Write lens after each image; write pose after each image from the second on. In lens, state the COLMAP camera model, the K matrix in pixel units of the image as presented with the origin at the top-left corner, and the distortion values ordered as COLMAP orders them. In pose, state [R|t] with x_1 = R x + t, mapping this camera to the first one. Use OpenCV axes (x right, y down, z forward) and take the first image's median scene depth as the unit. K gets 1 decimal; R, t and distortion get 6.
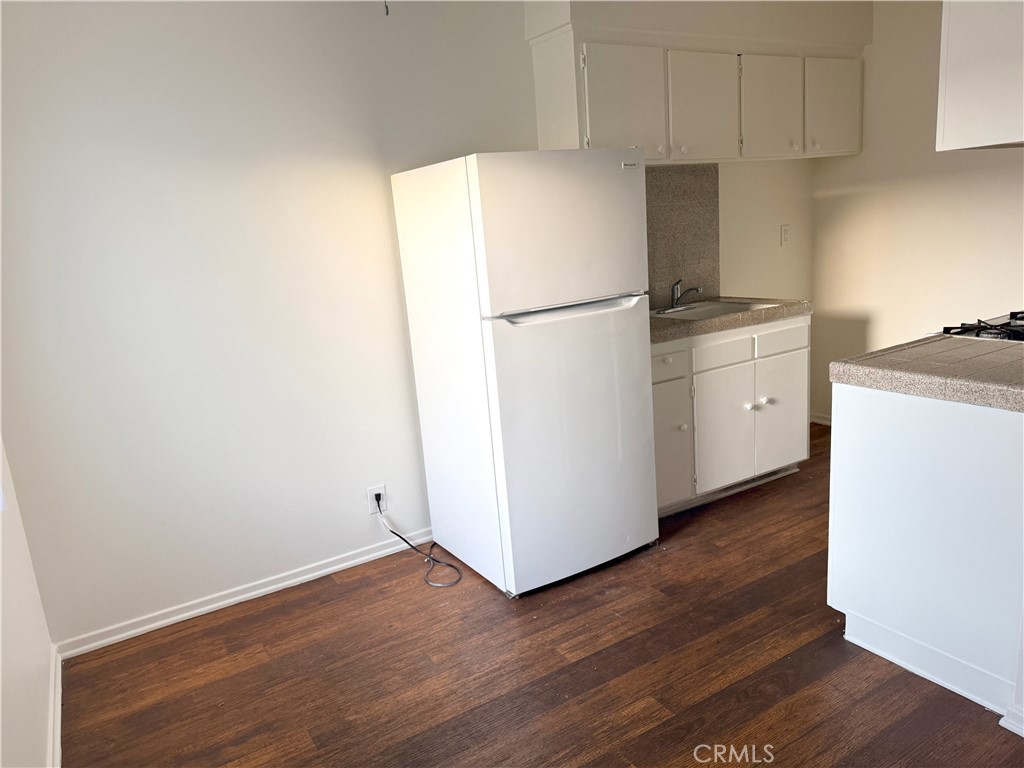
lens RADIAL K [[727.8, 0, 517.4], [0, 727.8, 382.9], [0, 0, 1]] dist [0.043167, -0.036833]
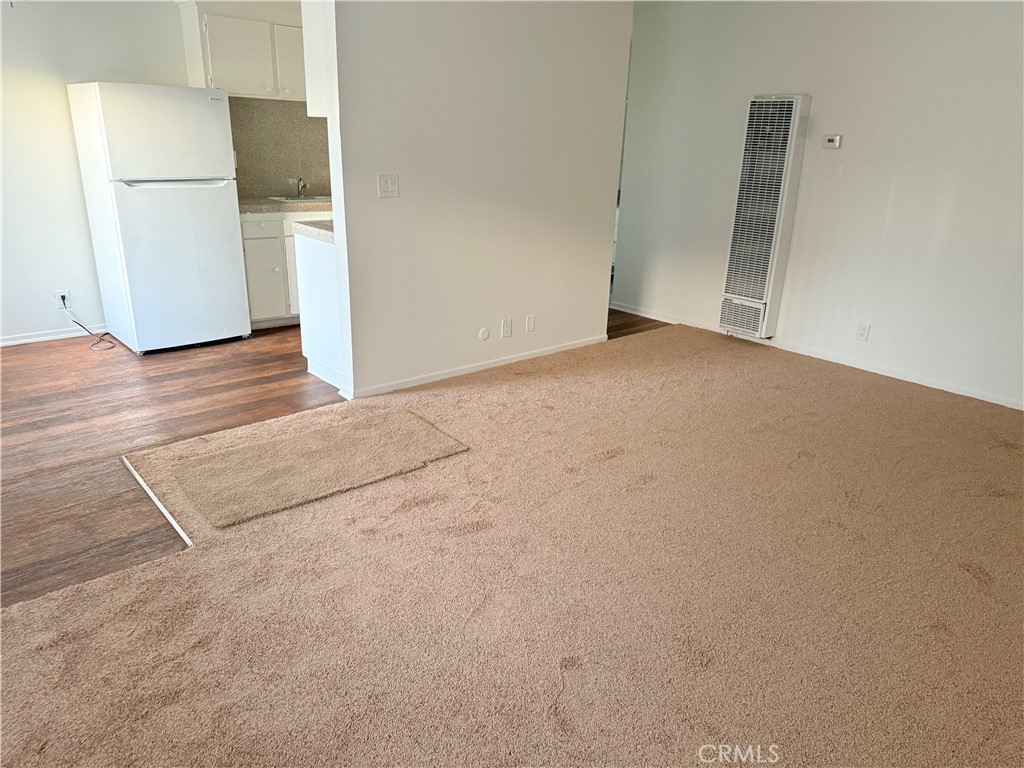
lens RADIAL K [[727.8, 0, 515.9], [0, 727.8, 381.6], [0, 0, 1]] dist [0.043167, -0.036833]
pose [[0.980499, 0.051878, 0.189553, 0.550811], [-0.071775, 0.992430, 0.099658, 0.130305], [-0.182948, -0.111319, 0.976800, -0.856124]]
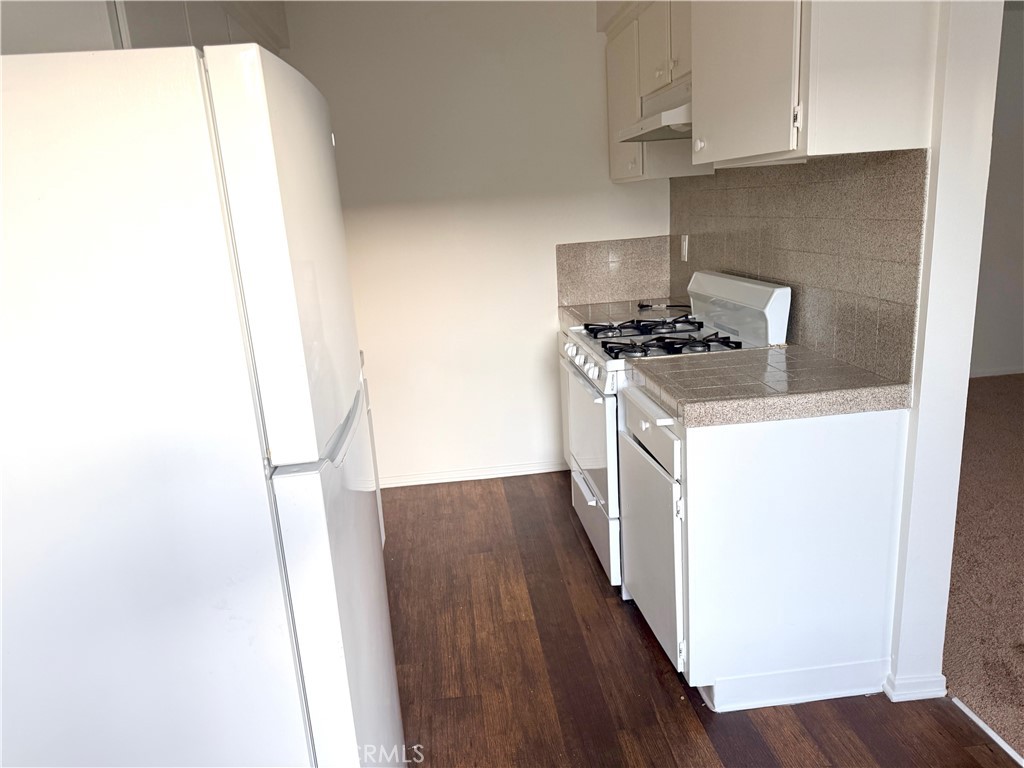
lens RADIAL K [[727.8, 0, 510.6], [0, 727.8, 388.7], [0, 0, 1]] dist [0.043167, -0.036833]
pose [[0.435571, -0.172062, 0.883557, -0.322765], [0.219945, 0.972153, 0.080888, -0.131860], [-0.872870, 0.159101, 0.461286, 0.668599]]
